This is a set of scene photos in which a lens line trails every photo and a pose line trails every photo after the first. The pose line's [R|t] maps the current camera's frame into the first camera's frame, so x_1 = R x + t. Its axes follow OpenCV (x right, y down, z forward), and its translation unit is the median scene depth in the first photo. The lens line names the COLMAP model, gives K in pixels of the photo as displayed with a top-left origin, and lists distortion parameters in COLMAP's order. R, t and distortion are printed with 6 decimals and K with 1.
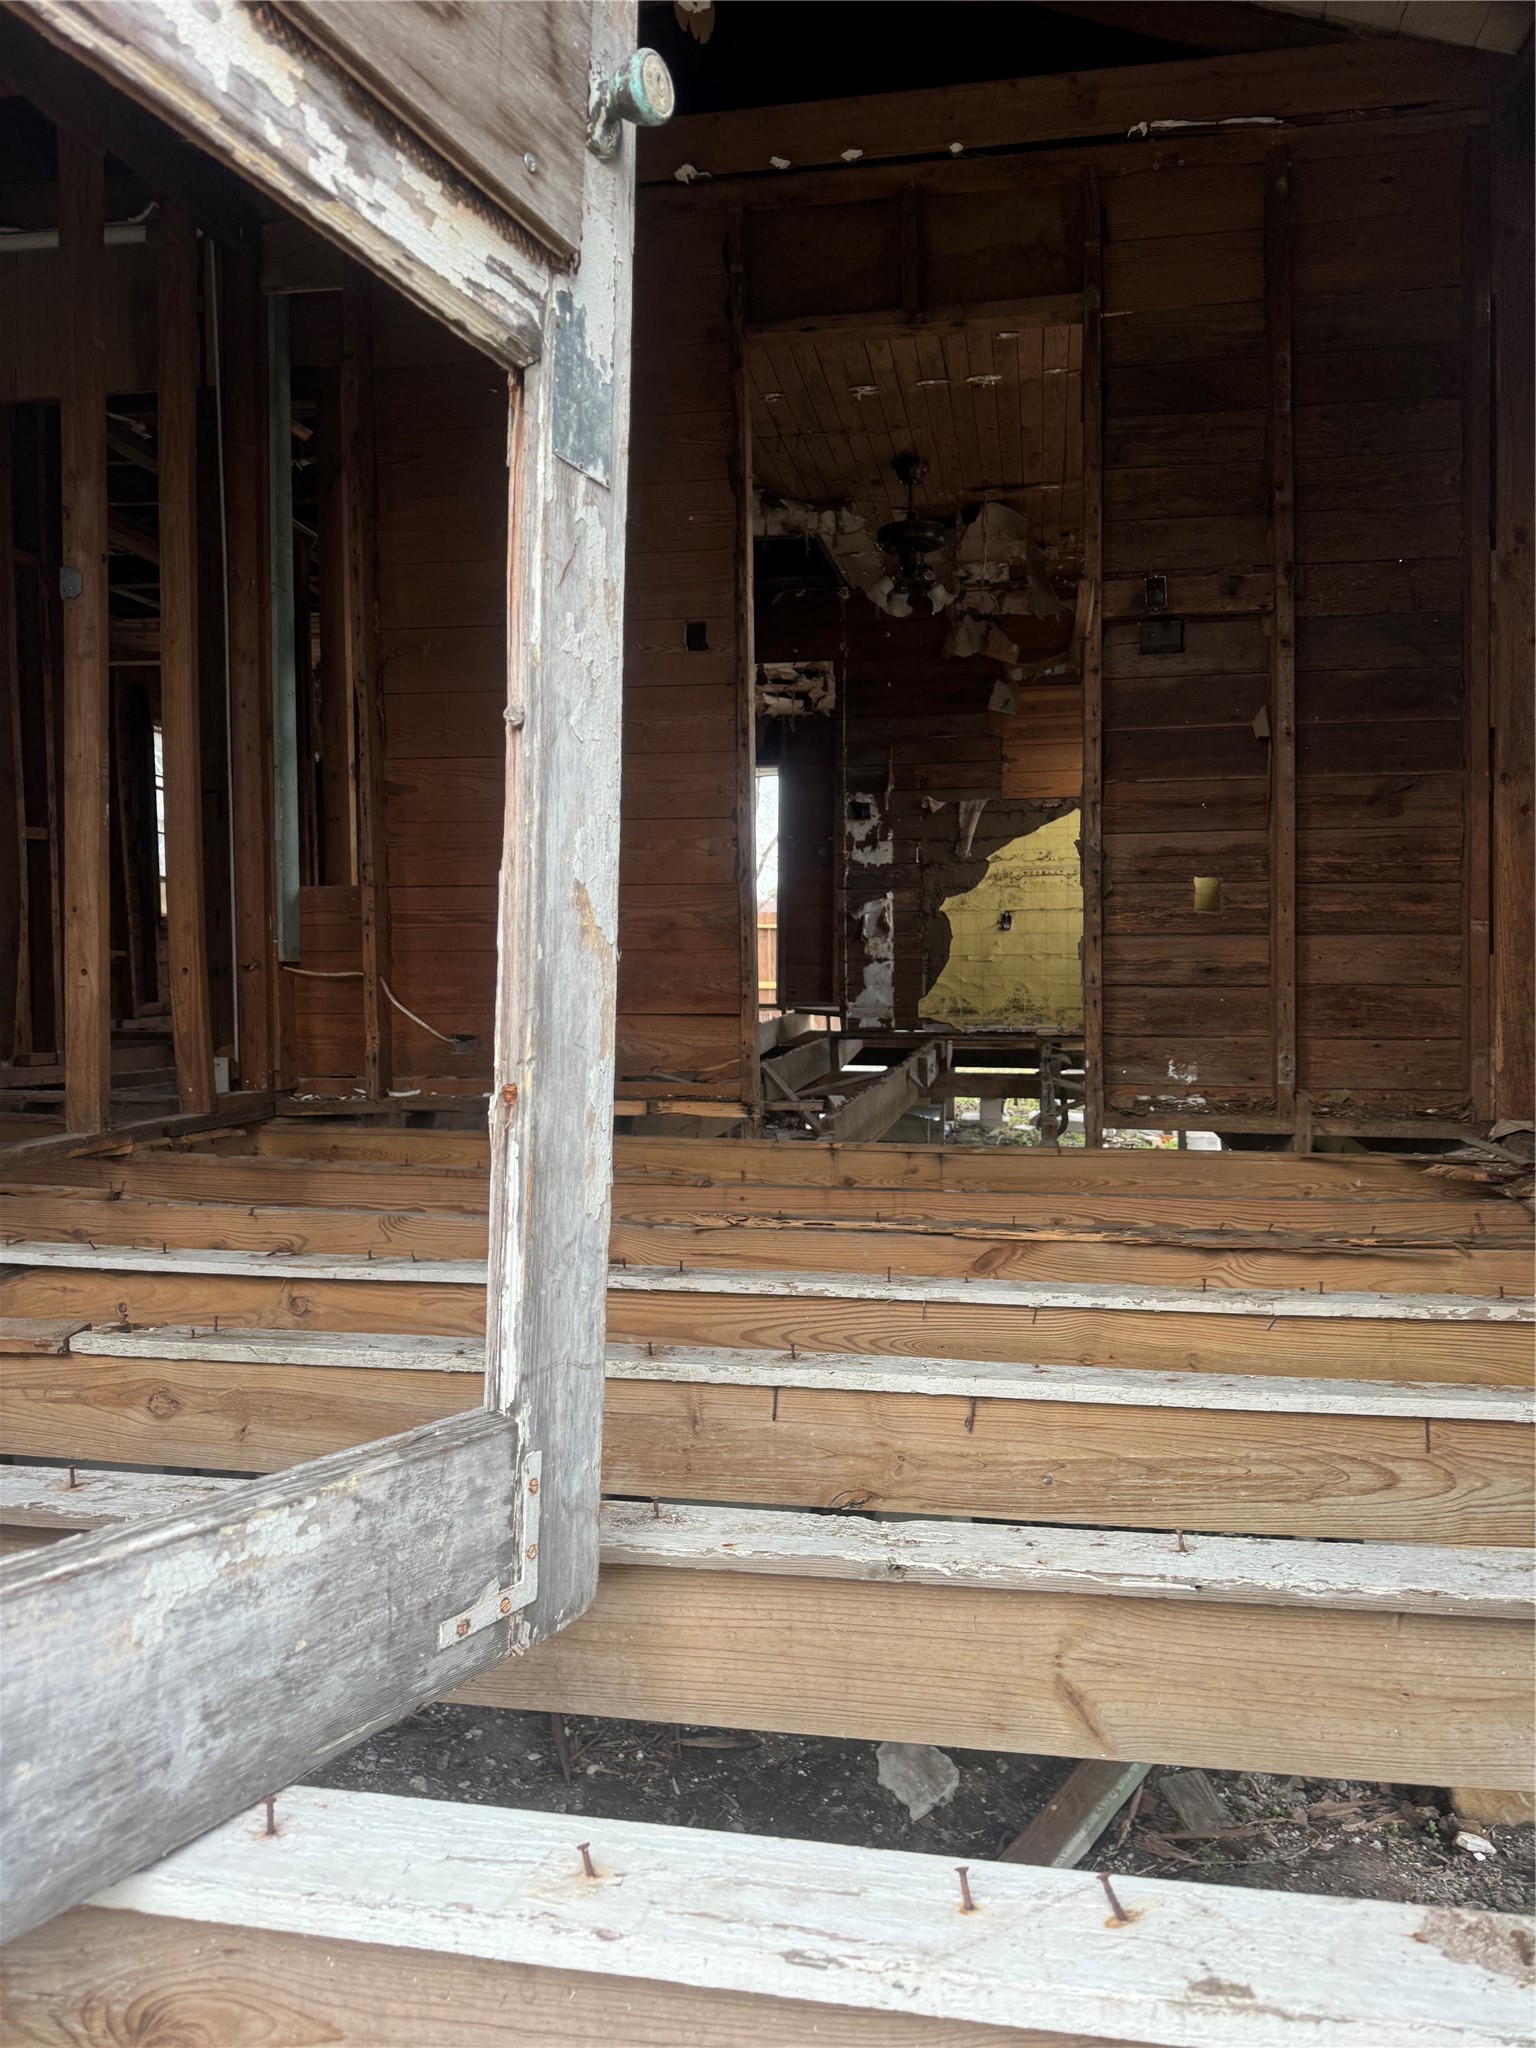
lens RADIAL K [[1470.5, 0, 854.2], [0, 1470.5, 1046.8], [0, 0, 1]] dist [0.116746, -0.191525]
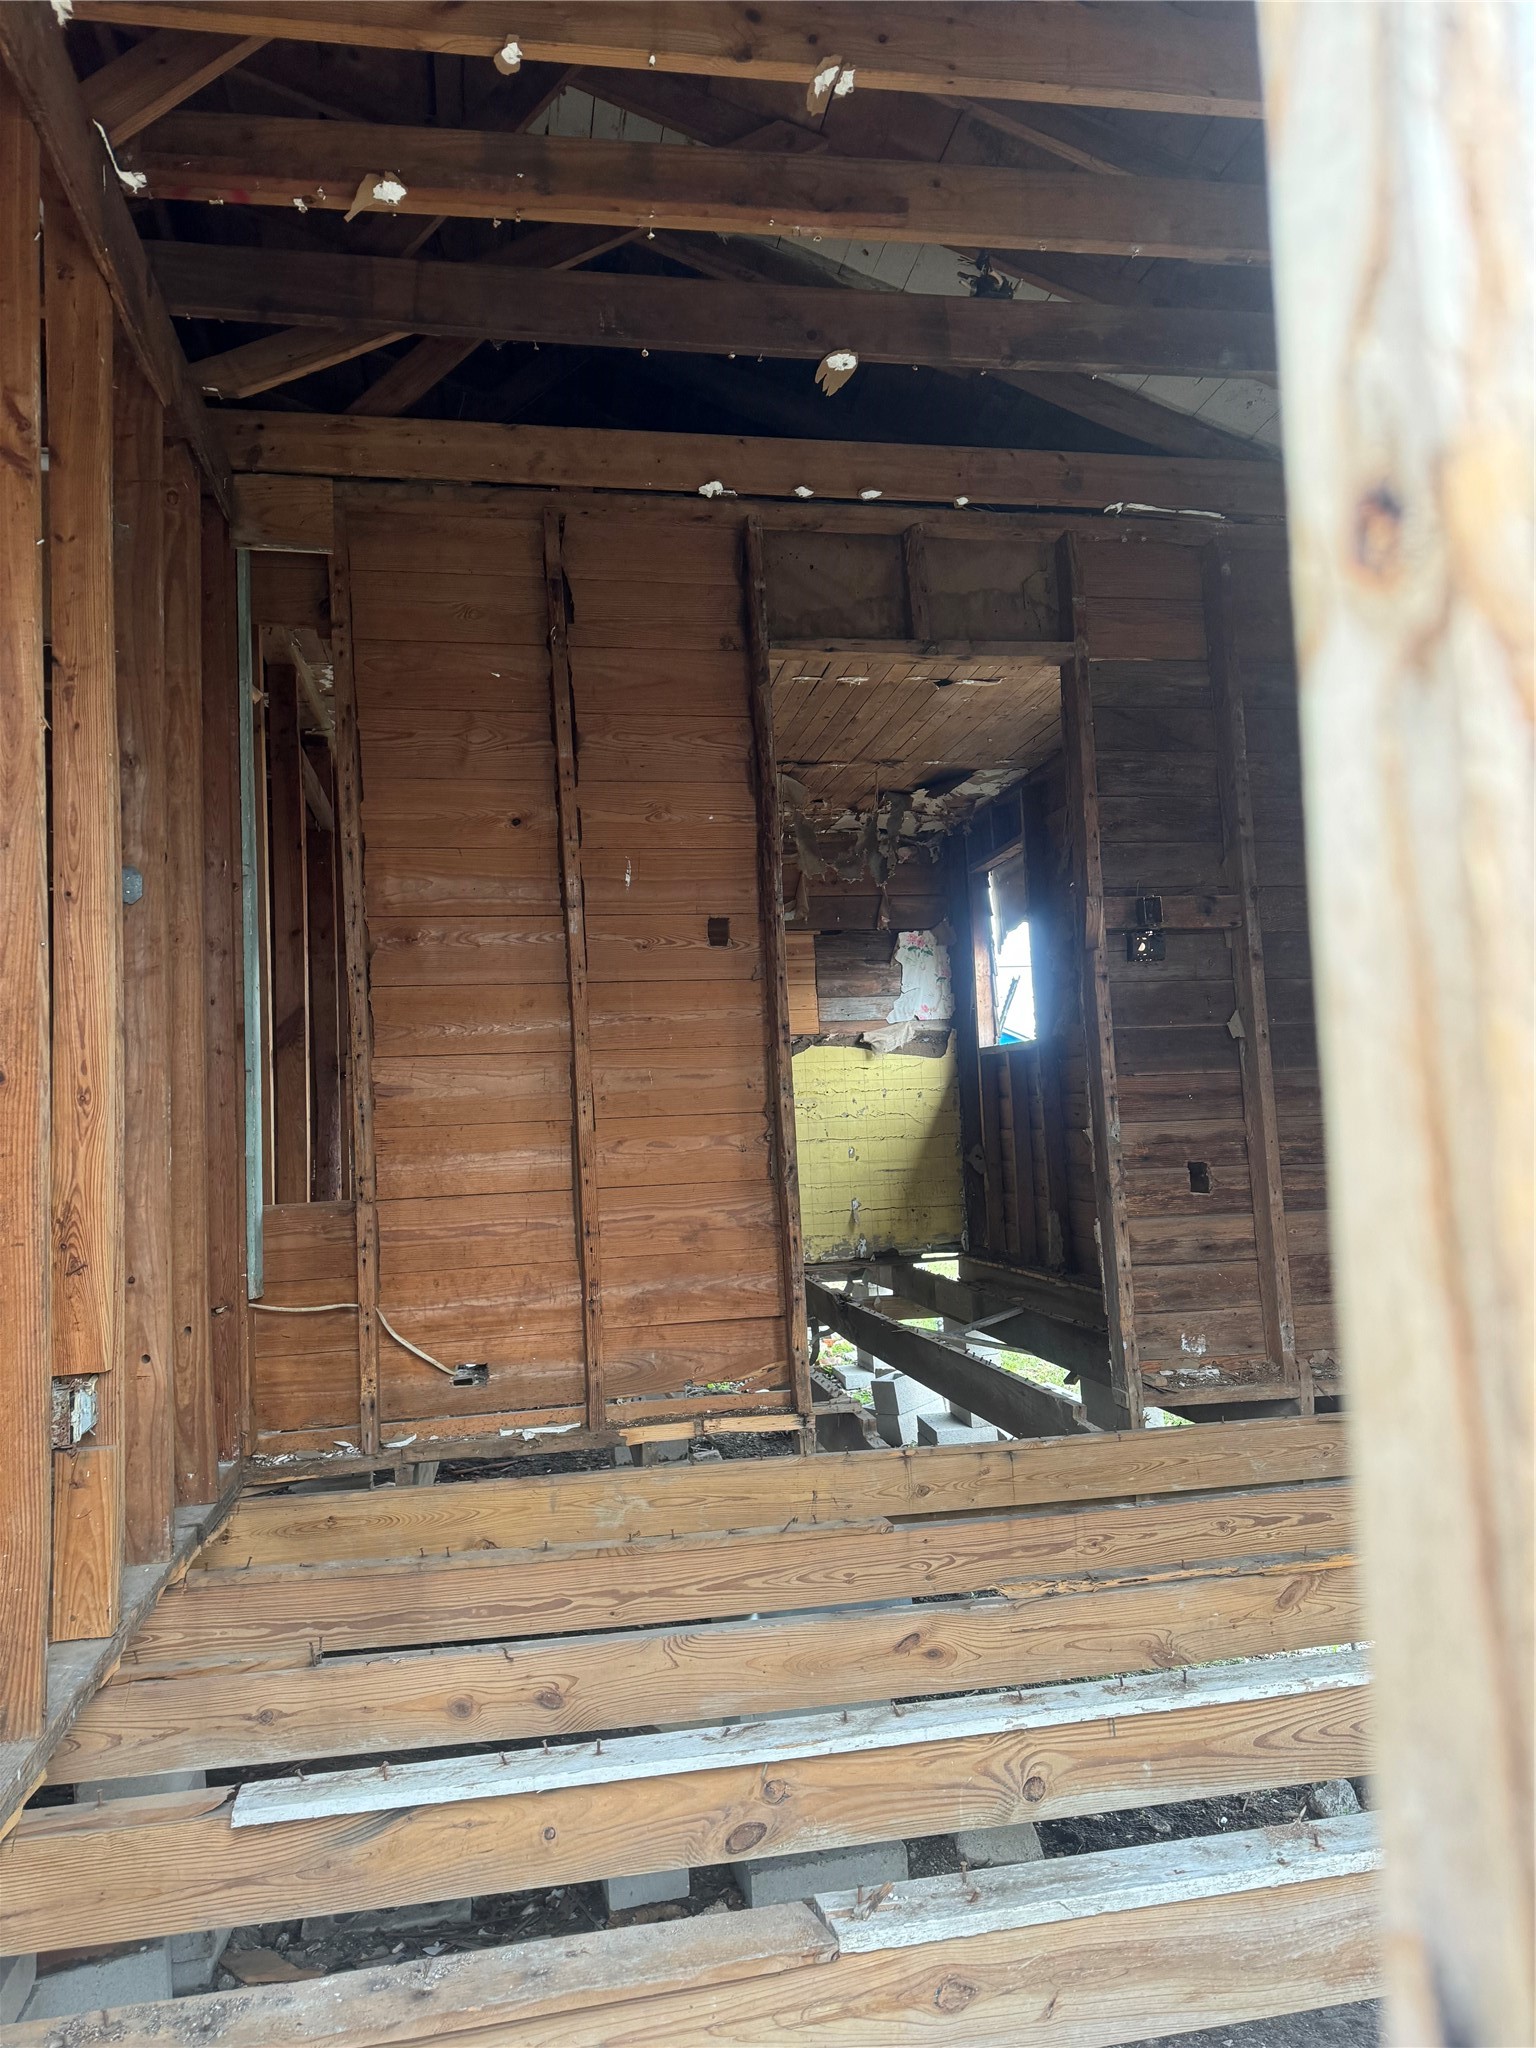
lens RADIAL K [[1442.4, 0, 766.2], [0, 1442.4, 1035.4], [0, 0, 1]] dist [0.076731, -0.100327]
pose [[0.926919, -0.010188, 0.375123, -0.464127], [0.052460, 0.993333, -0.102648, -0.115380], [-0.371576, 0.114826, 0.921274, 0.122744]]
